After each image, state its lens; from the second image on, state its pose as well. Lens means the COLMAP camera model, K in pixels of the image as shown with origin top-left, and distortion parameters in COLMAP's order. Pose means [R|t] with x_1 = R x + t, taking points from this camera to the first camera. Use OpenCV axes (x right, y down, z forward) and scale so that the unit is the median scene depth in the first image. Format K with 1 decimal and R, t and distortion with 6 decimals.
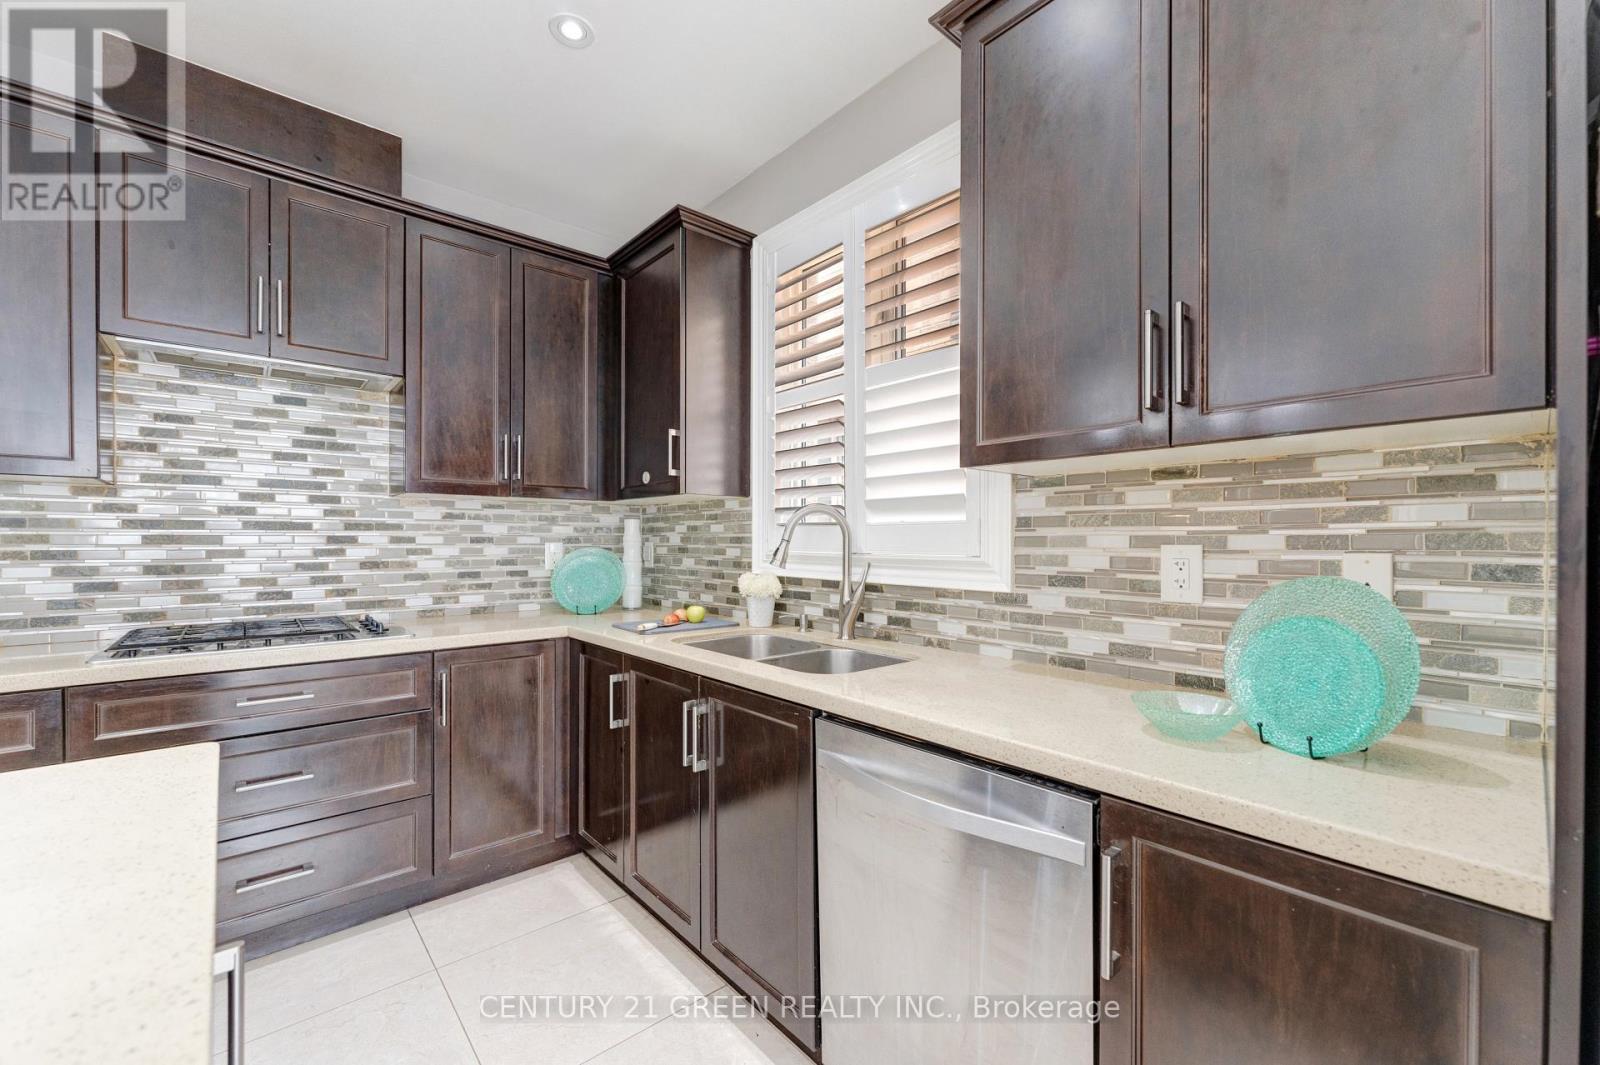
lens RADIAL K [[647.0, 0, 797.3], [0, 647.0, 543.6], [0, 0, 1]] dist [-0.000038, -0.000215]
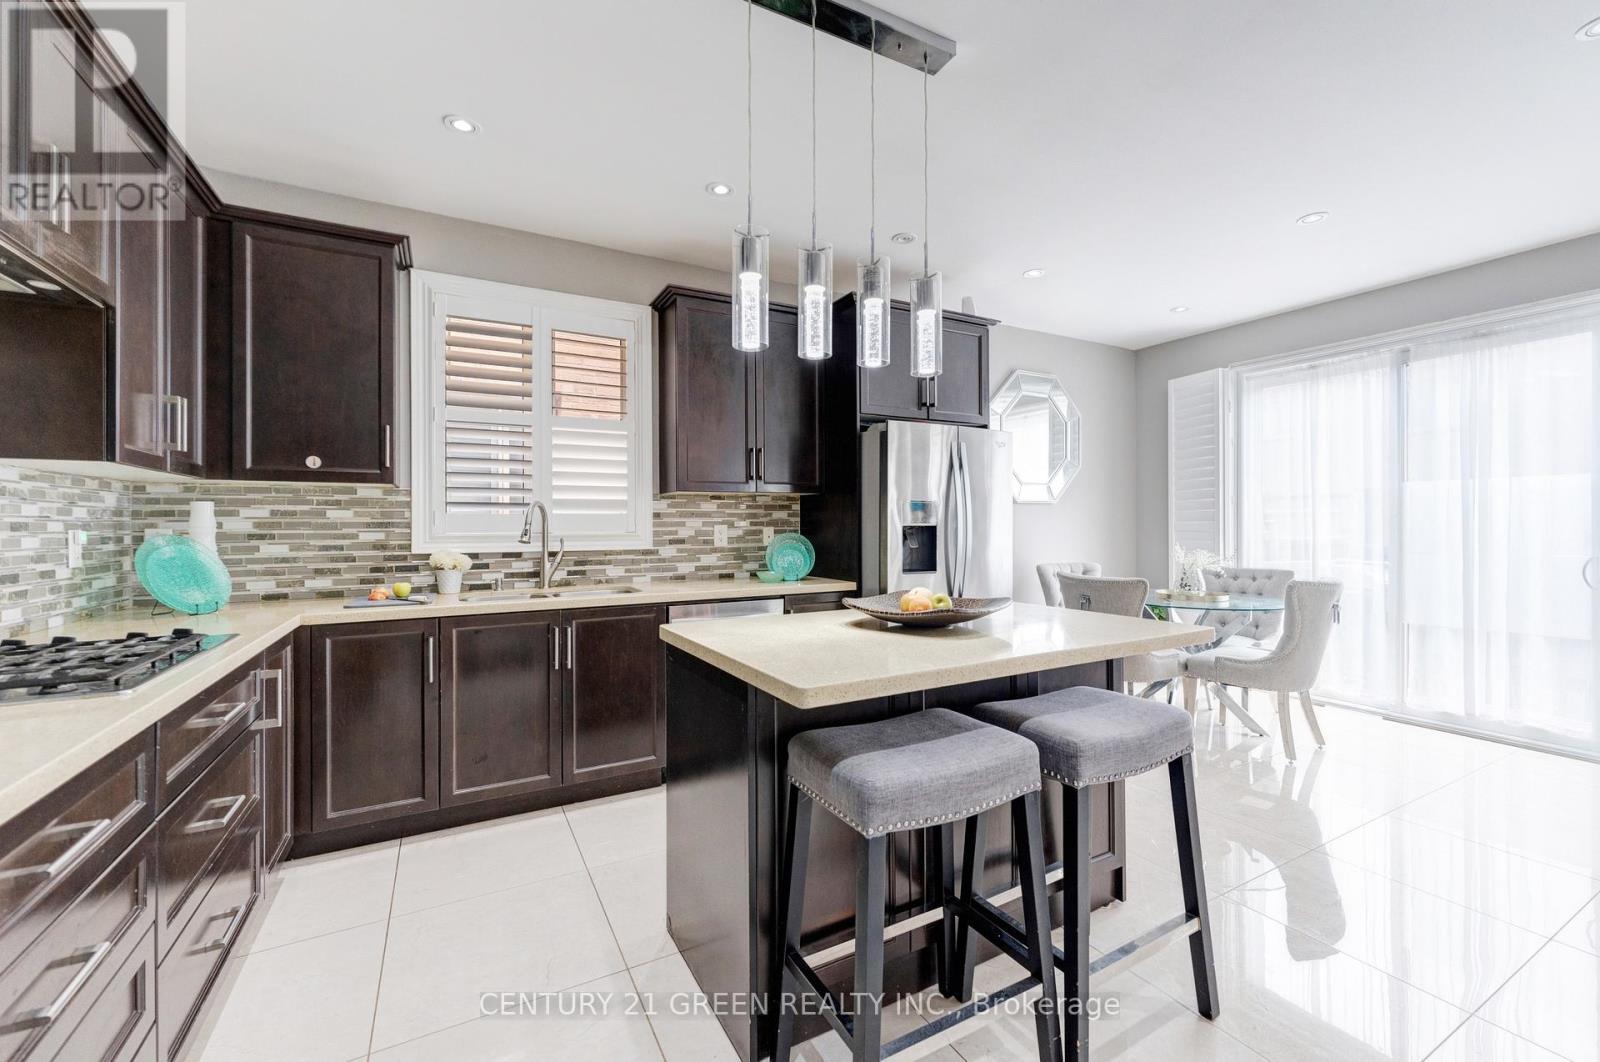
lens RADIAL K [[642.0, 0, 795.8], [0, 642.0, 519.8], [0, 0, 1]] dist [0.000917, -0.000116]
pose [[0.223705, 0.003887, 0.974649, -1.173827], [0.011071, 0.999917, -0.006529, 0.000487], [-0.974594, 0.012251, 0.223643, 0.068265]]
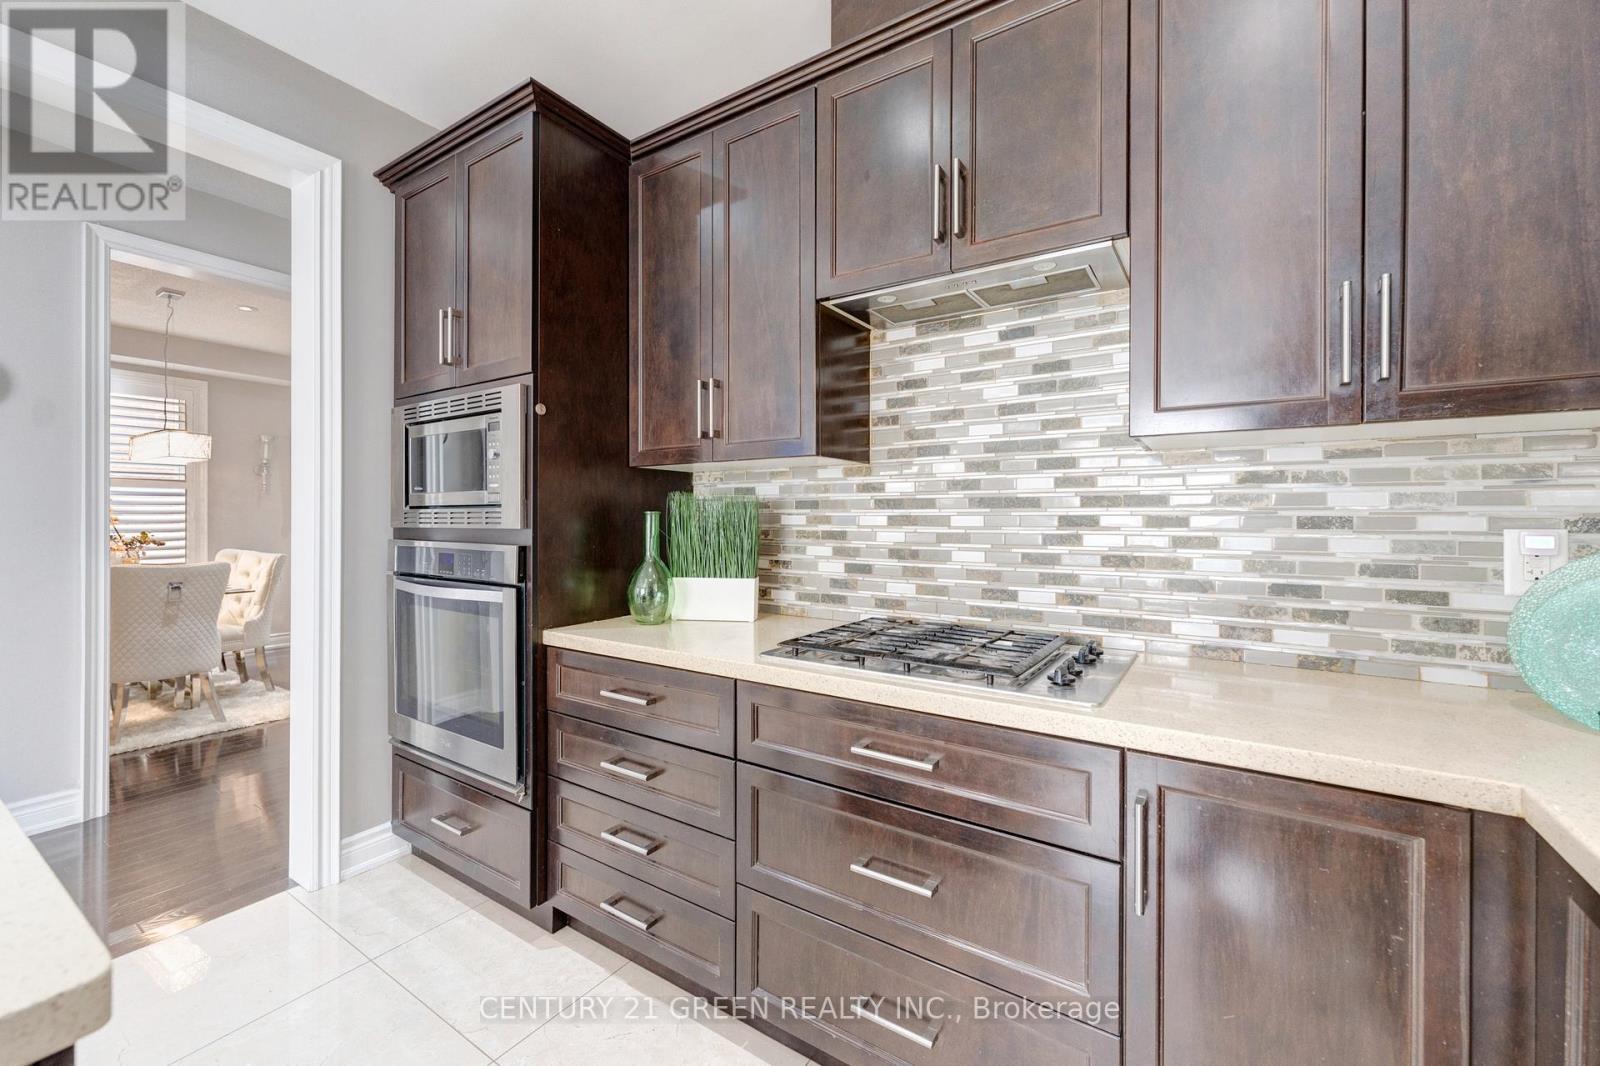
lens RADIAL K [[644.7, 0, 798.4], [0, 644.7, 517.6], [0, 0, 1]] dist [-0.001887, -0.000158]
pose [[0.264240, -0.000156, -0.964457, -0.143382], [-0.006435, 0.999977, -0.001925, -0.007096], [0.964436, 0.006715, 0.264233, 0.585042]]
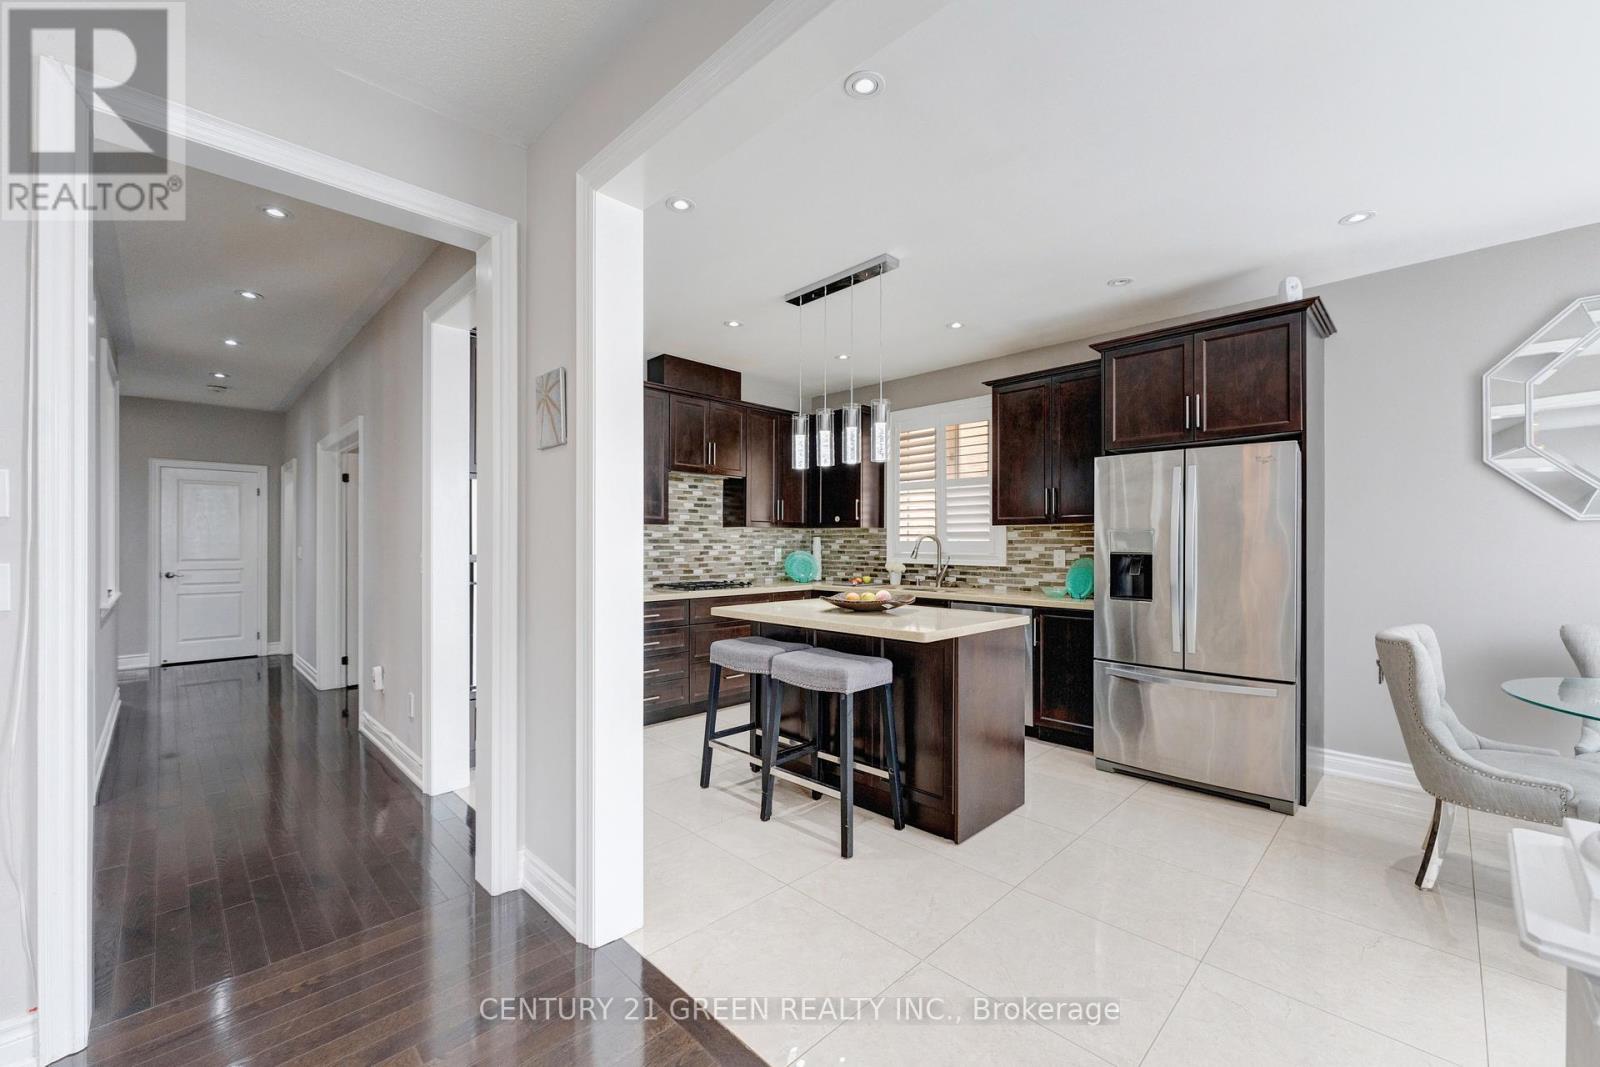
lens RADIAL K [[639.5, 0, 800.0], [0, 639.5, 533.5], [0, 0, 1]] dist [0.002214, 0.000050]
pose [[0.997950, 0.001801, 0.063973, -0.570010], [-0.000418, 0.999766, -0.021625, -0.006629], [-0.063997, 0.021554, 0.997717, -1.325918]]
